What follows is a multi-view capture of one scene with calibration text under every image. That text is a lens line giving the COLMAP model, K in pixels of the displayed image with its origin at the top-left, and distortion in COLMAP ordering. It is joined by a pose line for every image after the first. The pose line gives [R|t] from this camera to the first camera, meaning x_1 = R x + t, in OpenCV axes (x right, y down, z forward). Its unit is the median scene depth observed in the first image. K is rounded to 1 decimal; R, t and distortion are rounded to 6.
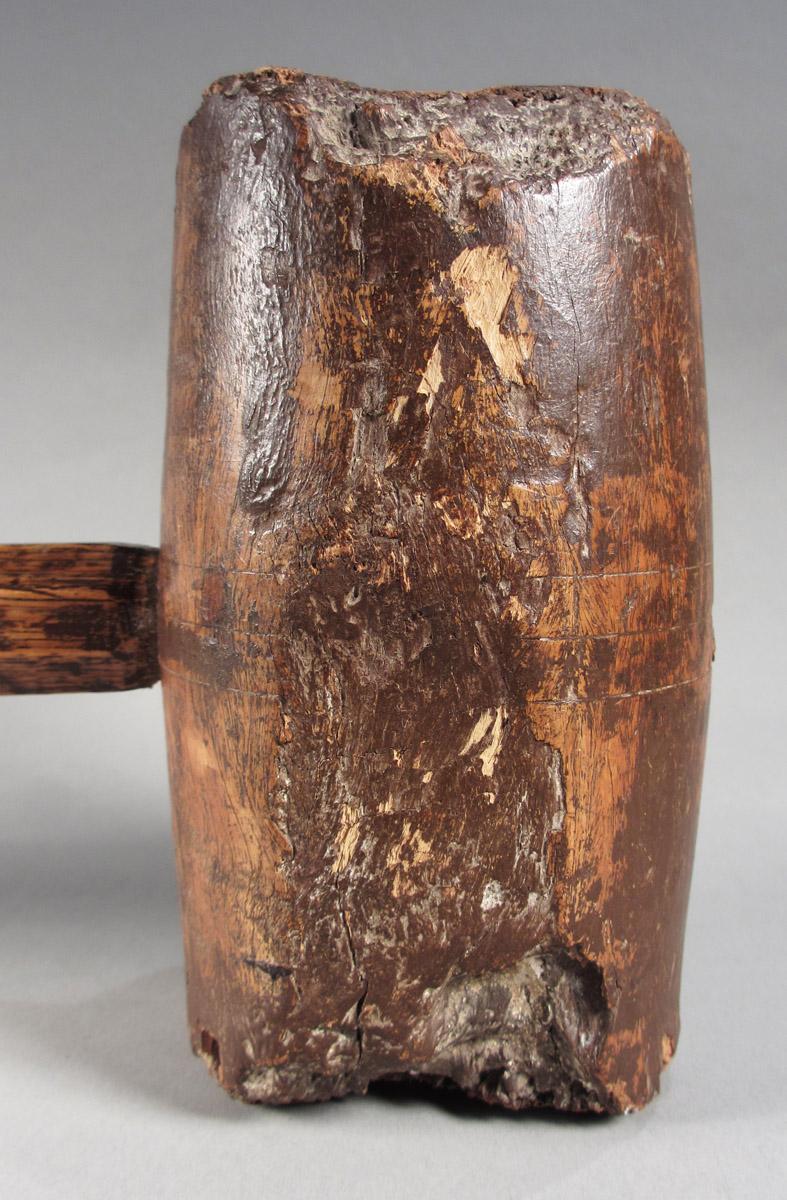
lens RADIAL K [[1001.7, 0, 393.5], [0, 1001.7, 600.0], [0, 0, 1]] dist [-0.024343, 0.014393]
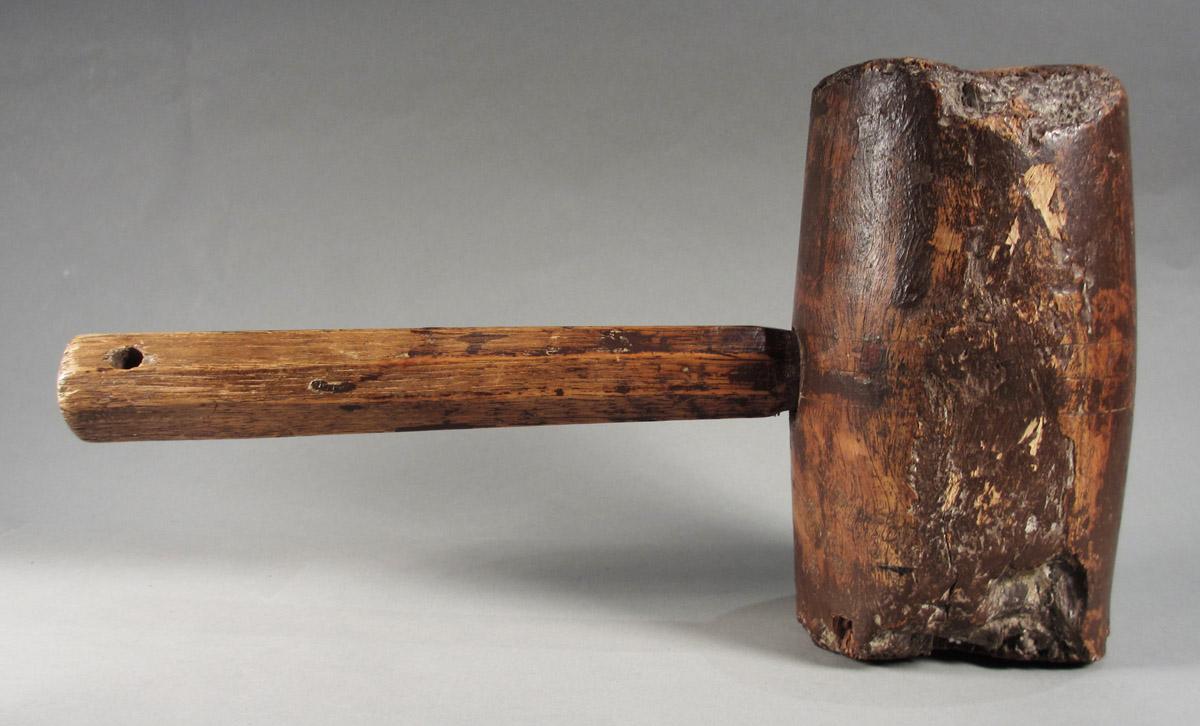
lens RADIAL K [[1004.4, 0, 599.6], [0, 1004.4, 385.4], [0, 0, 1]] dist [0.004846, 0.005273]
pose [[0.999711, 0.003670, 0.023771, -0.717983], [-0.003555, 0.999982, -0.004869, 0.060722], [-0.023788, 0.004783, 0.999706, -0.776829]]
